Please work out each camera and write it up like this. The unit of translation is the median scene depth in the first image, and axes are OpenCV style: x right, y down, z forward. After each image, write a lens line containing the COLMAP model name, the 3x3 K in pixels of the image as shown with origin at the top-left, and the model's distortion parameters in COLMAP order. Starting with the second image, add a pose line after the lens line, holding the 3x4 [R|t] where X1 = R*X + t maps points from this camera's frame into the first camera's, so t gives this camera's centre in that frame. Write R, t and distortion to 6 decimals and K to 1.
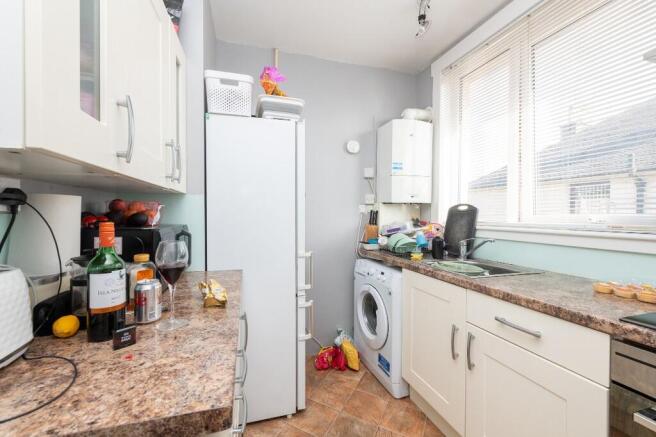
lens RADIAL K [[258.2, 0, 312.3], [0, 258.2, 214.5], [0, 0, 1]] dist [0.008589, 0.000017]
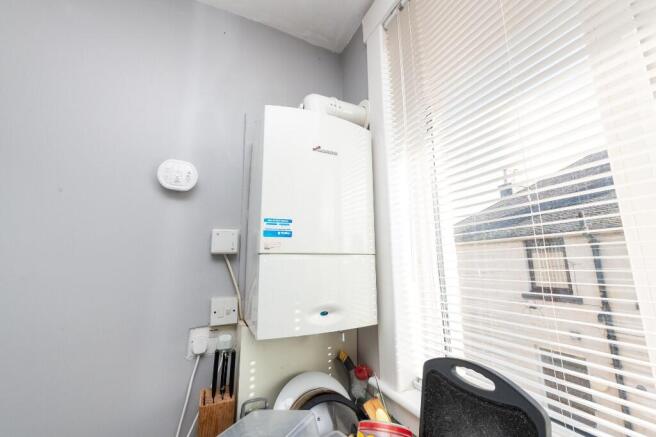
lens RADIAL K [[259.1, 0, 328.0], [0, 259.1, 218.5], [0, 0, 1]] dist [0.000158, -0.000152]
pose [[0.985287, 0.010195, 0.170605, 0.315704], [0.020974, 0.983462, -0.179896, -0.126732], [-0.169617, 0.180828, 0.968778, 0.606198]]
